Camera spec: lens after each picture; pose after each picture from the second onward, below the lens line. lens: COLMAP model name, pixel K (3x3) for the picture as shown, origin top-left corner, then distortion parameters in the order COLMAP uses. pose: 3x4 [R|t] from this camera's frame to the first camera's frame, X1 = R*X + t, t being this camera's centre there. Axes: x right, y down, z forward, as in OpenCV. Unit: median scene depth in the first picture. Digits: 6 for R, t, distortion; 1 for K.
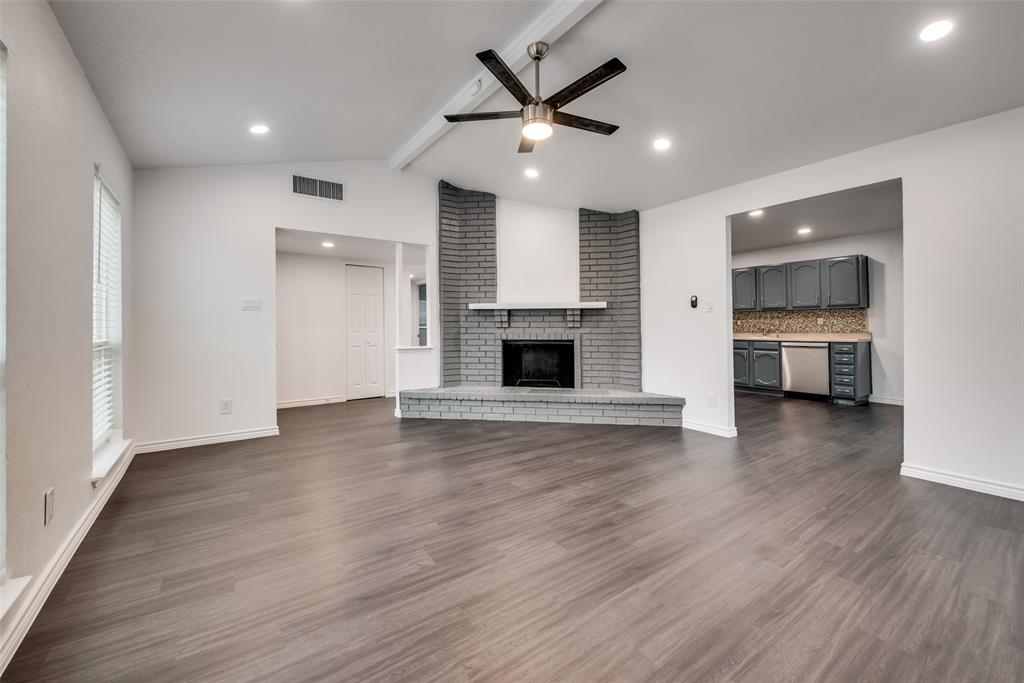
lens RADIAL K [[404.9, 0, 513.6], [0, 404.9, 331.2], [0, 0, 1]] dist [0.010862, -0.000312]
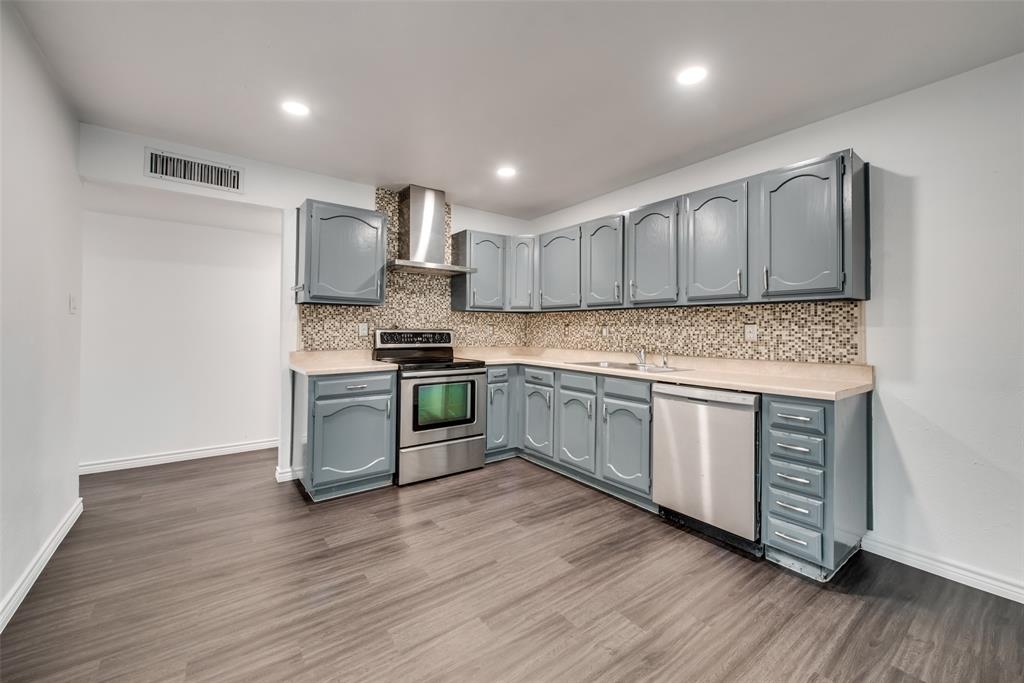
lens RADIAL K [[404.9, 0, 505.9], [0, 404.9, 338.4], [0, 0, 1]] dist [0.010862, -0.000312]
pose [[0.999834, 0.012621, 0.013108, 0.531391], [-0.012815, 0.999808, 0.014835, -0.023462], [-0.012918, -0.015000, 0.999804, 0.626652]]
